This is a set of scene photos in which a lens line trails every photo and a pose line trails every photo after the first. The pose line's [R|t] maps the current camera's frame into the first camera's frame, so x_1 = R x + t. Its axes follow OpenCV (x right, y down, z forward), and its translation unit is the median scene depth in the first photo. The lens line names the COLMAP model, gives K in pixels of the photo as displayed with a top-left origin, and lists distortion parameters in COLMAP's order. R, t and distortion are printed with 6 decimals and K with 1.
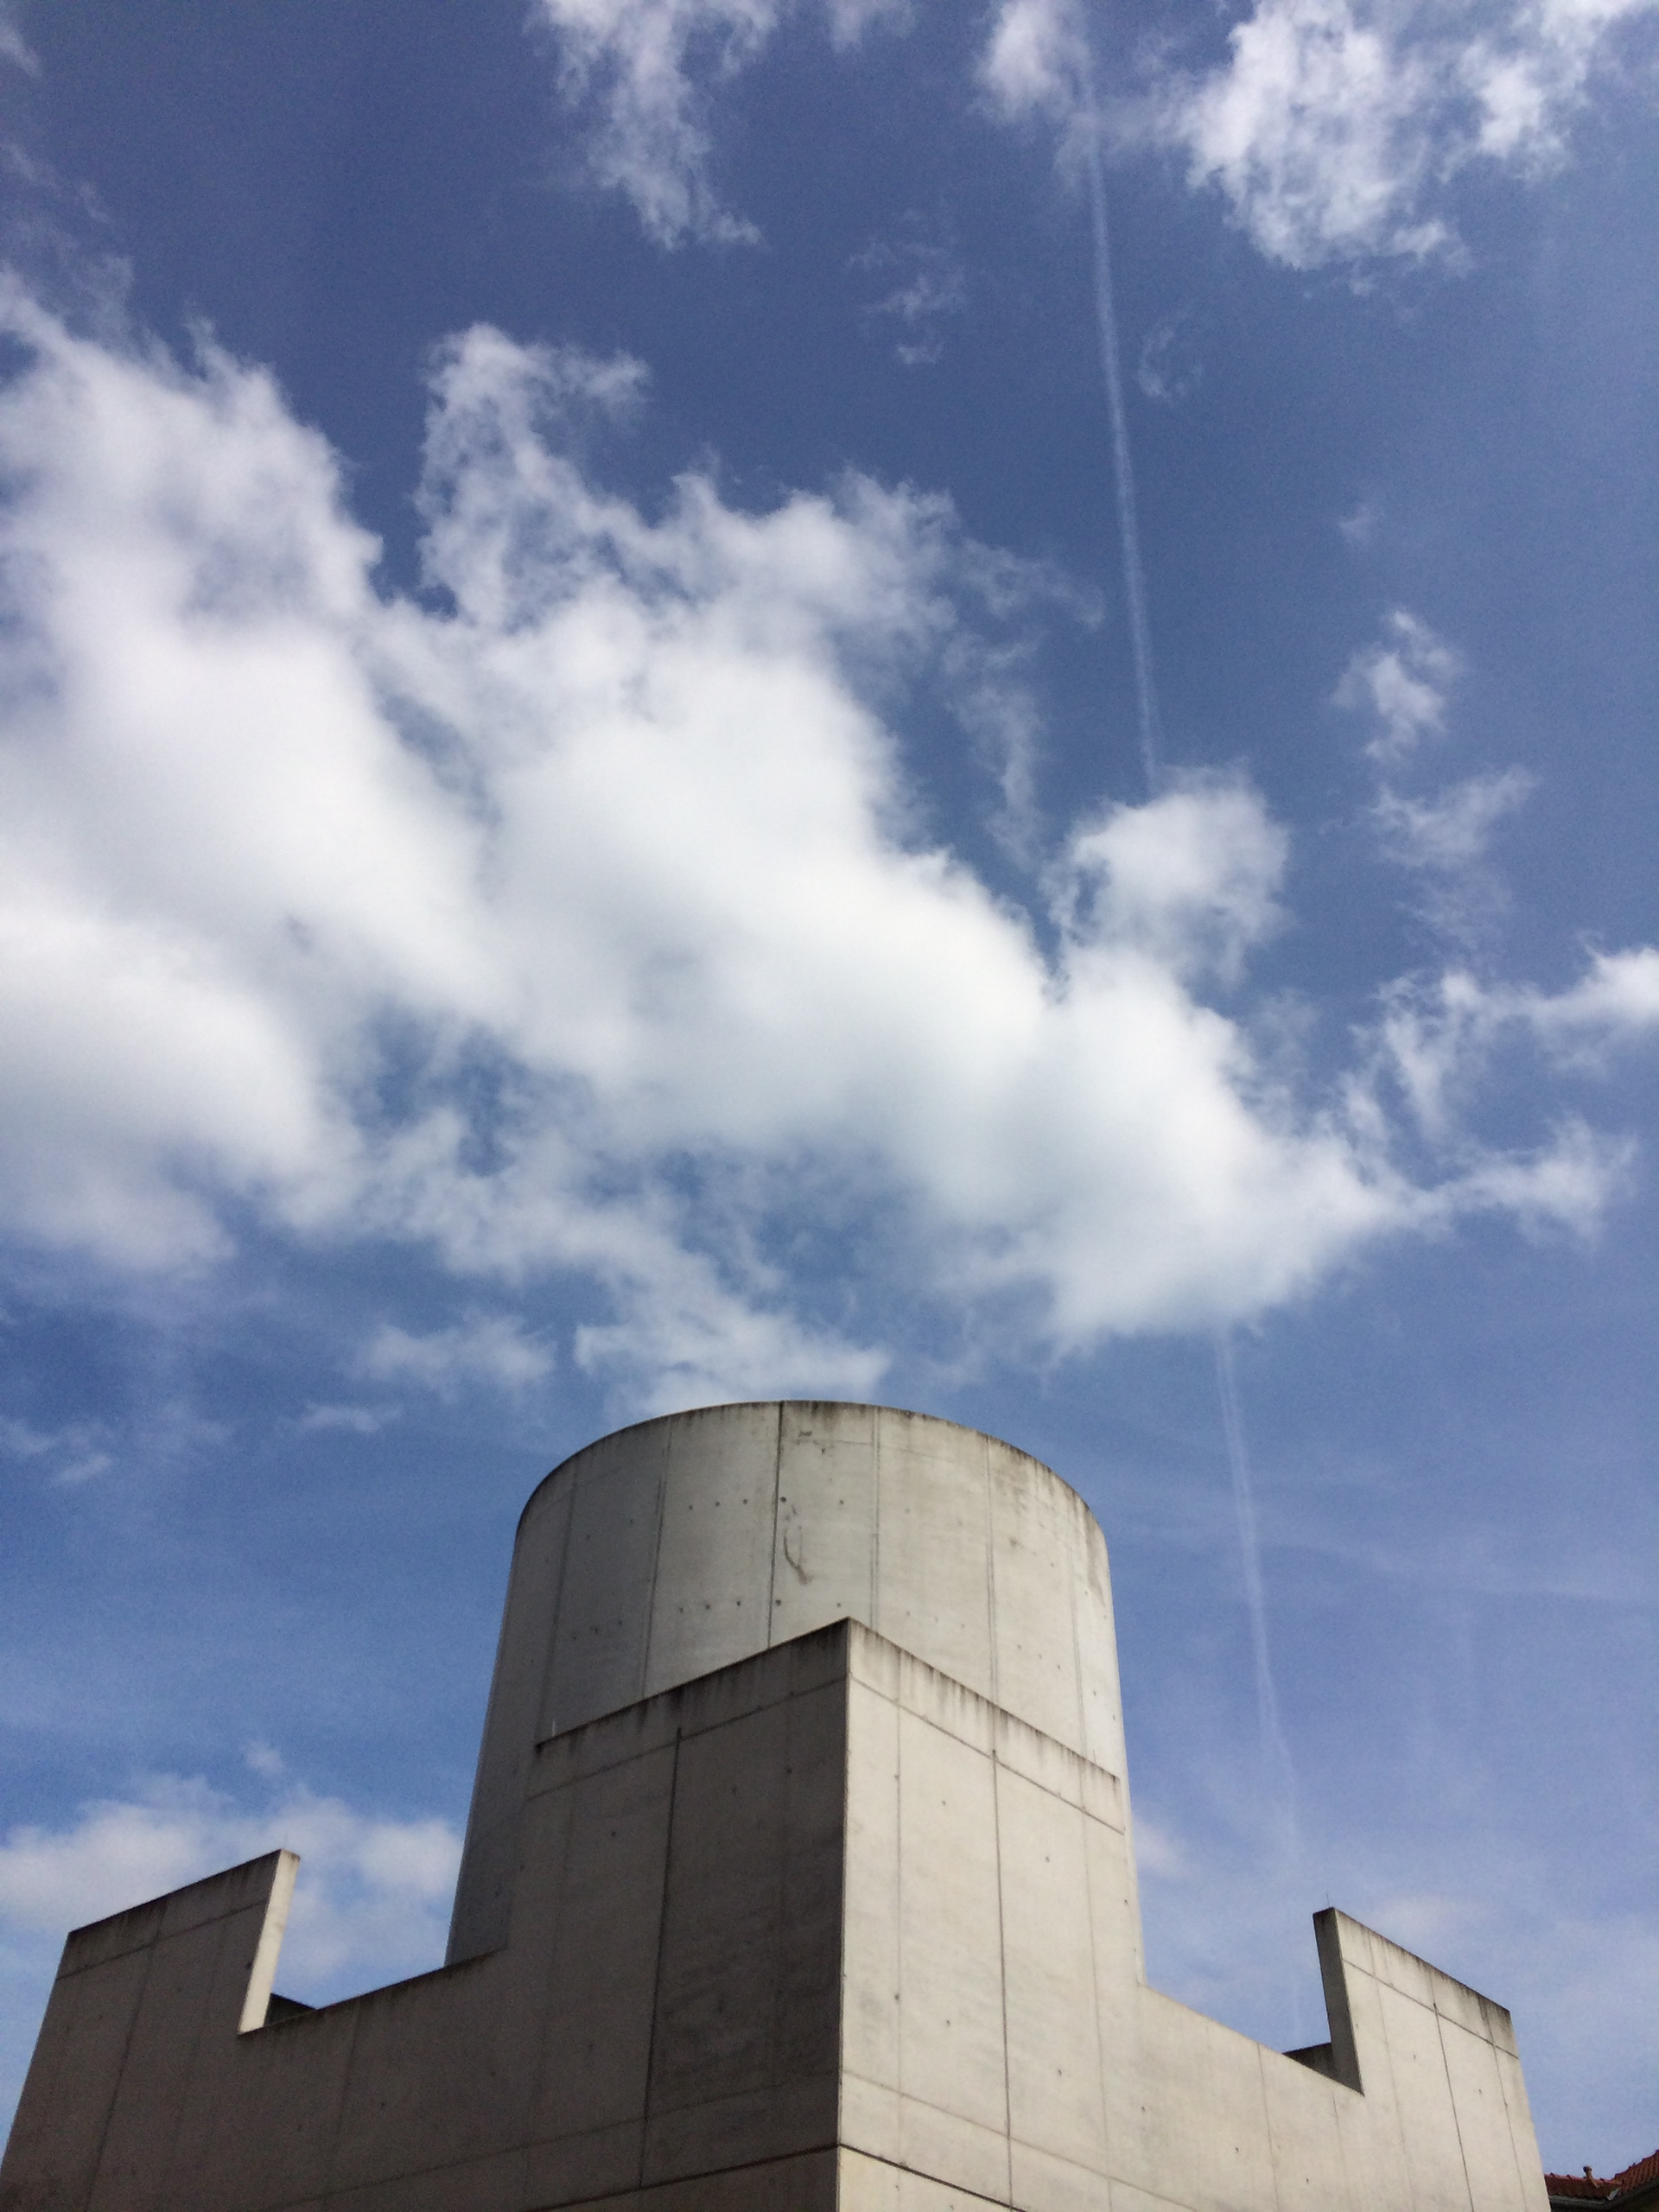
lens RADIAL K [[1915.4, 0, 815.3], [0, 1915.4, 1104.5], [0, 0, 1]] dist [0.102342, -0.099827]
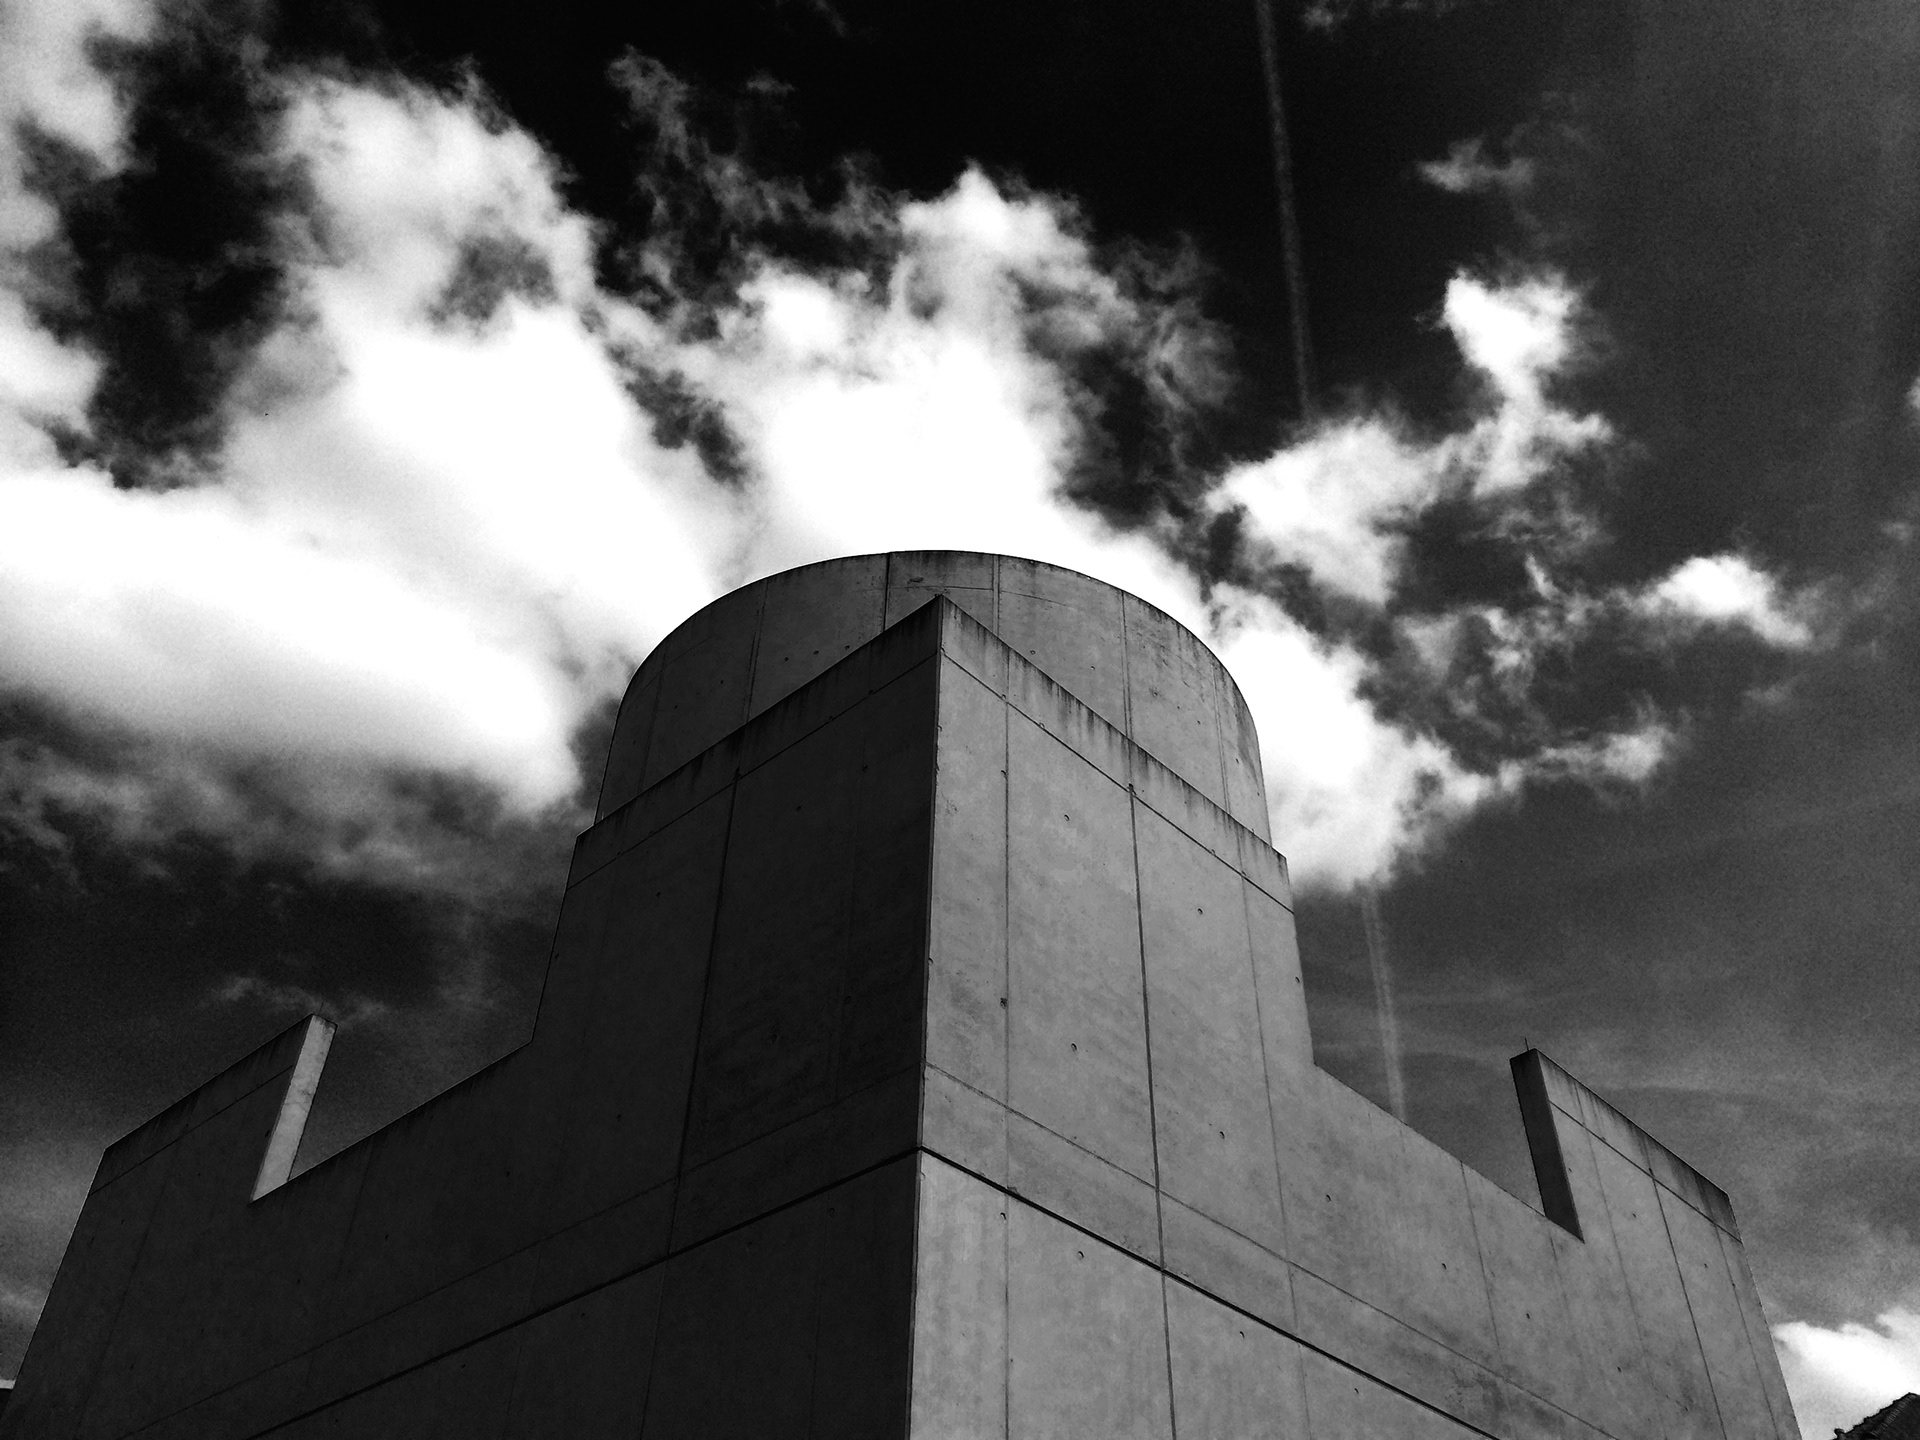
lens RADIAL K [[1662.6, 0, 967.1], [0, 1662.6, 726.0], [0, 0, 1]] dist [0.102342, -0.099827]
pose [[0.999531, -0.028853, -0.010235, 0.027302], [0.029170, 0.999053, 0.032279, 0.241666], [0.009294, -0.032563, 0.999426, 0.264410]]
